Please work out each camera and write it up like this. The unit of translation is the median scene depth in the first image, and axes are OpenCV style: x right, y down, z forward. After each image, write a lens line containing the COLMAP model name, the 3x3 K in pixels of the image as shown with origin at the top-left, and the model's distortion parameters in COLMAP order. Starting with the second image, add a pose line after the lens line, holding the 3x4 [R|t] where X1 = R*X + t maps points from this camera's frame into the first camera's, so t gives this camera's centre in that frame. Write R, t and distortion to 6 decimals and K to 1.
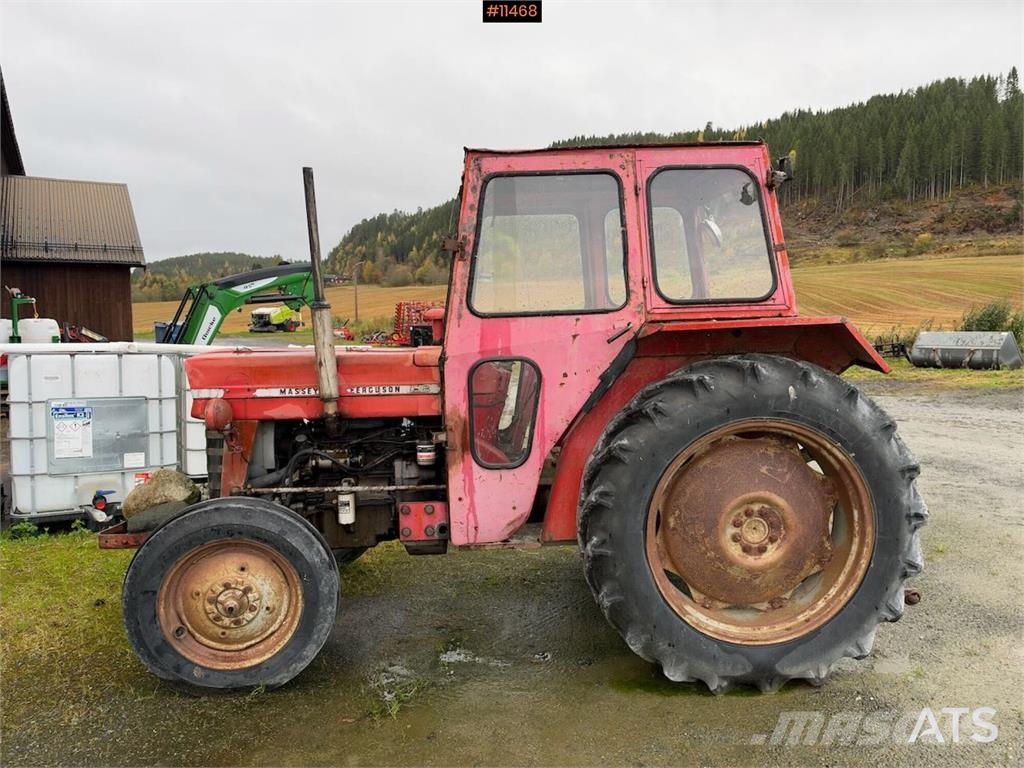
lens RADIAL K [[756.4, 0, 512.2], [0, 756.4, 360.5], [0, 0, 1]] dist [0.081282, -0.200759]
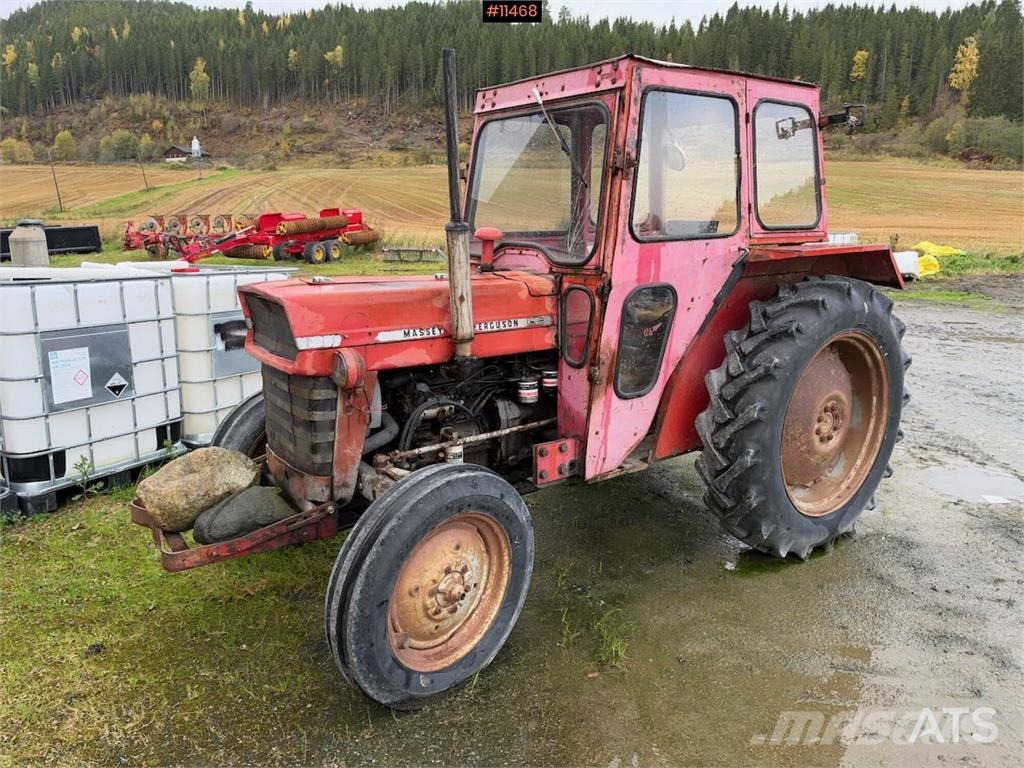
lens RADIAL K [[766.5, 0, 517.4], [0, 766.5, 370.6], [0, 0, 1]] dist [-0.002786, -0.004794]
pose [[0.825528, -0.092933, 0.556657, -0.706617], [0.013063, 0.989231, 0.145778, -0.039461], [-0.564210, -0.113072, 0.817852, 0.279006]]
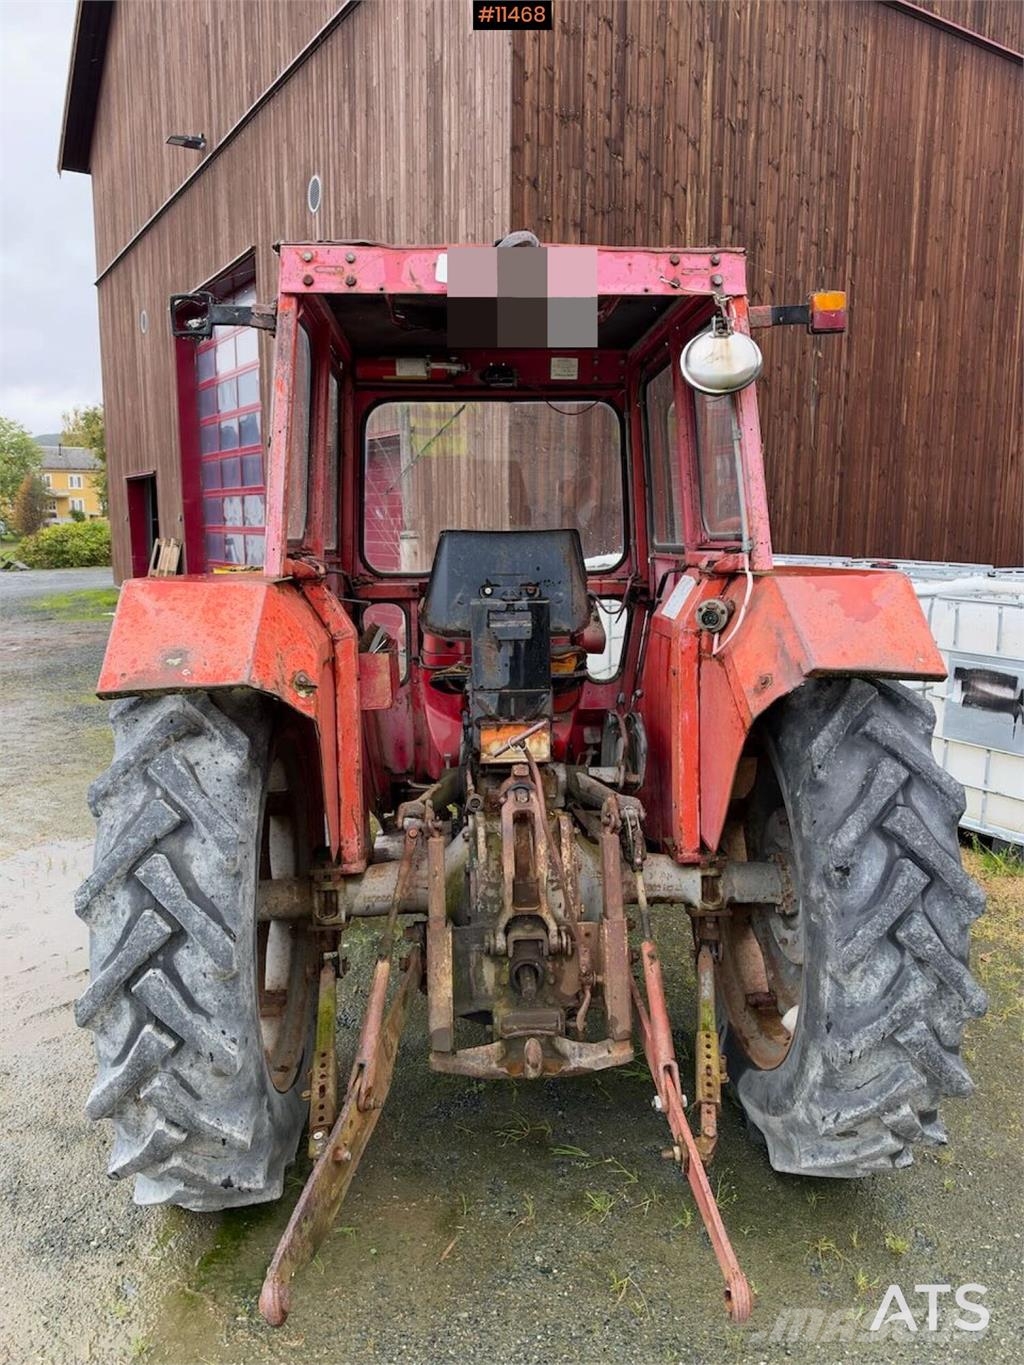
lens RADIAL K [[1008.3, 0, 510.5], [0, 1008.3, 644.1], [0, 0, 1]] dist [0.081282, -0.200759]
pose [[0.014346, 0.128362, -0.991624, 1.076241], [-0.043495, 0.990867, 0.127635, -0.110577], [0.998951, 0.041300, 0.019798, 1.171268]]
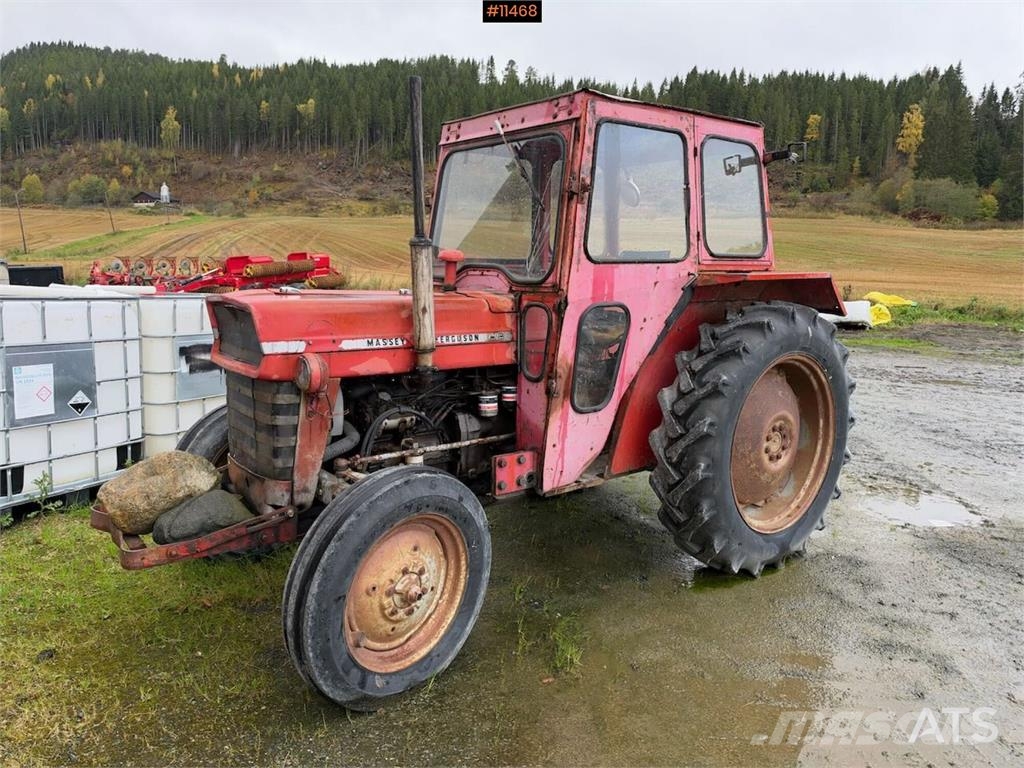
lens RADIAL K [[765.8, 0, 510.8], [0, 765.8, 360.2], [0, 0, 1]] dist [-0.001050, -0.010965]
pose [[0.805002, -0.040627, 0.591879, -0.722930], [0.000235, 0.997674, 0.068162, 0.002596], [-0.593272, -0.054731, 0.803140, 0.242880]]
